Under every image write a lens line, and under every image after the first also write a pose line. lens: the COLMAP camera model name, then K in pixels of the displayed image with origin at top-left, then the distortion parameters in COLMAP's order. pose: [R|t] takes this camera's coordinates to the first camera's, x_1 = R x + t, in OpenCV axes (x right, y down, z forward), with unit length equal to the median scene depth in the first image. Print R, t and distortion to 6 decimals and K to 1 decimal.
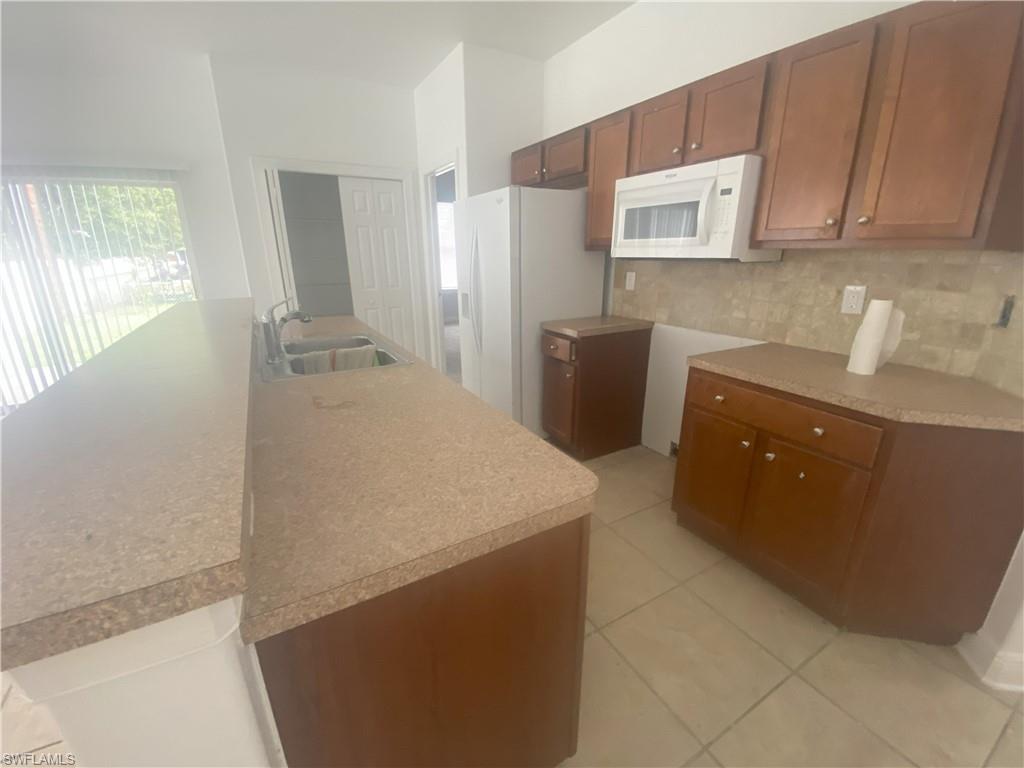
lens RADIAL K [[418.2, 0, 517.3], [0, 418.2, 383.9], [0, 0, 1]] dist [0.029341, -0.023151]
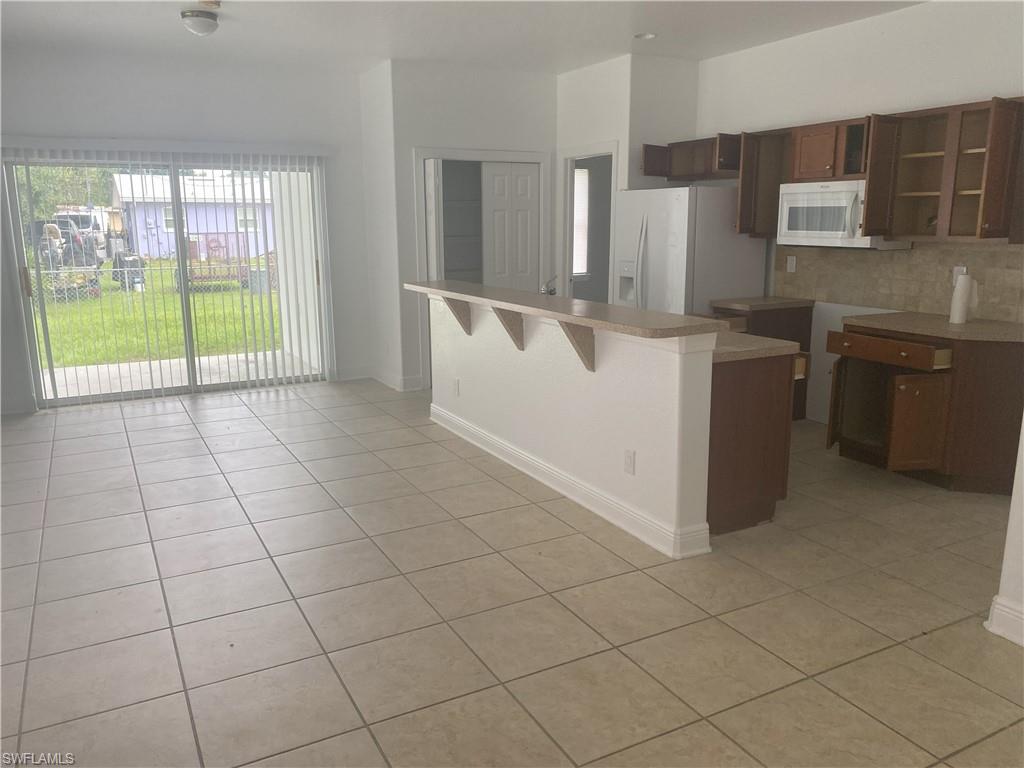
lens RADIAL K [[788.1, 0, 512.0], [0, 788.1, 384.0], [0, 0, 1]] dist [-0.032096, 0.059109]
pose [[0.999054, 0.004096, -0.043284, -0.455903], [-0.008282, 0.995254, -0.096960, 0.334101], [0.042681, 0.097227, 0.994347, -1.286384]]
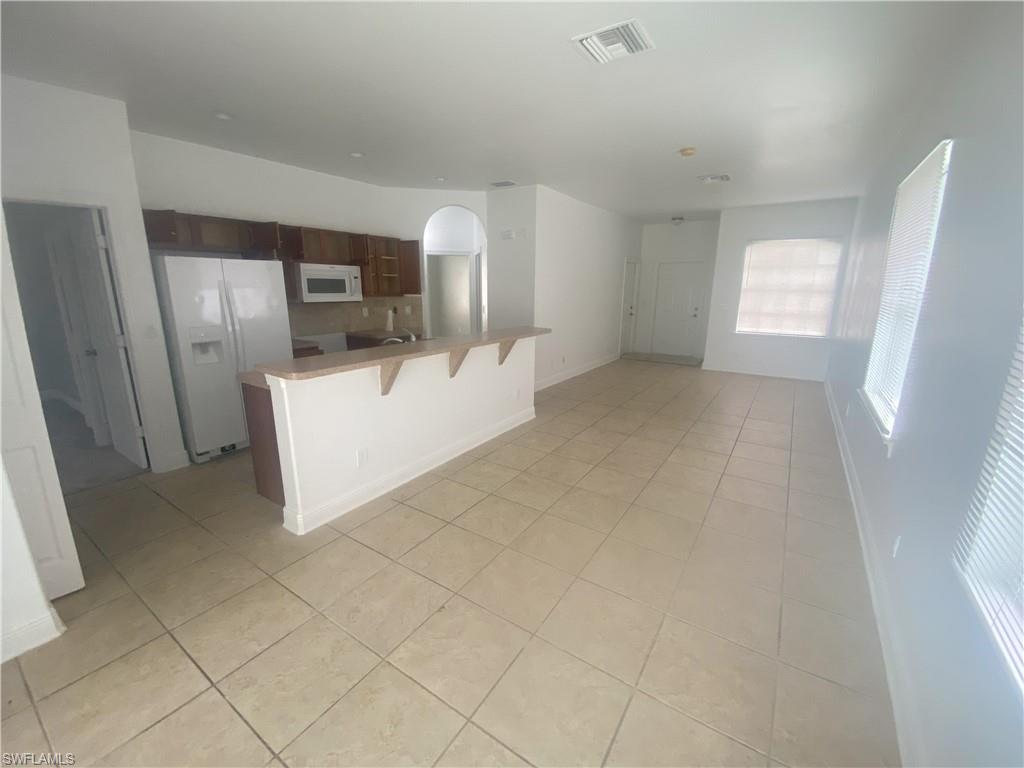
lens RADIAL K [[418.2, 0, 517.3], [0, 418.2, 383.9], [0, 0, 1]] dist [0.029341, -0.023151]
pose [[-0.442949, -0.206380, 0.872470, -1.987873], [0.262086, 0.900829, 0.346148, -0.395807], [-0.857384, 0.381988, -0.344932, 1.026070]]
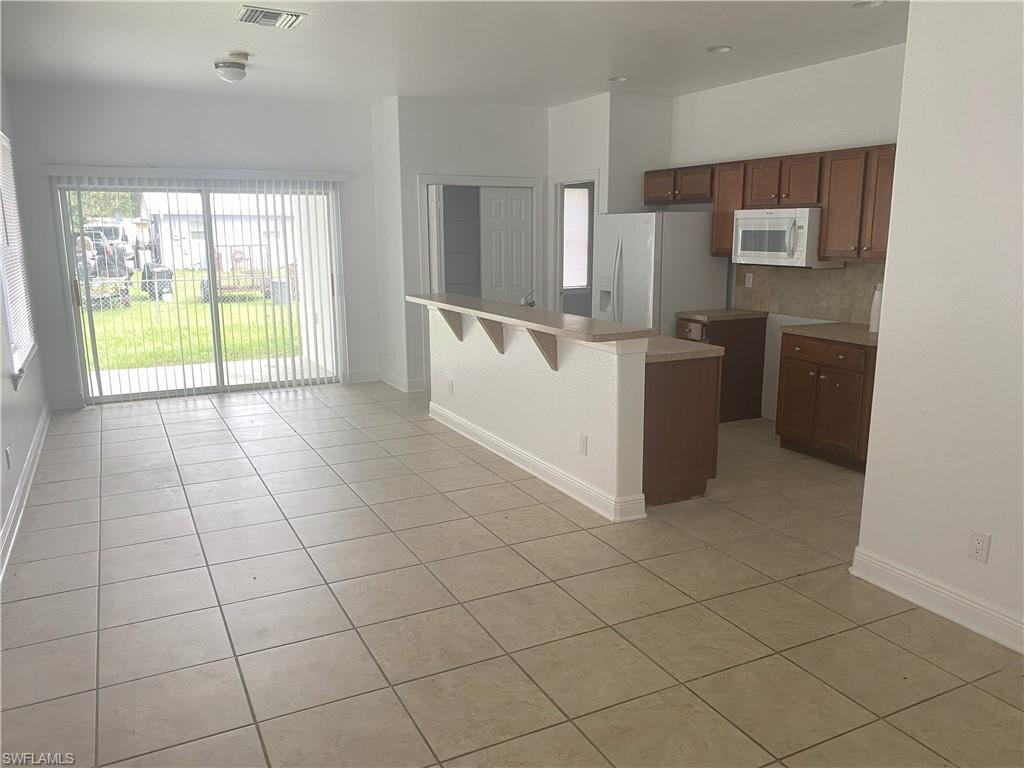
lens RADIAL K [[787.9, 0, 520.2], [0, 787.9, 395.2], [0, 0, 1]] dist [-0.003378, -0.004720]
pose [[0.998143, 0.010331, -0.060029, -0.321751], [-0.016125, 0.995168, -0.096849, 0.404563], [0.058738, 0.097637, 0.993487, -1.622220]]
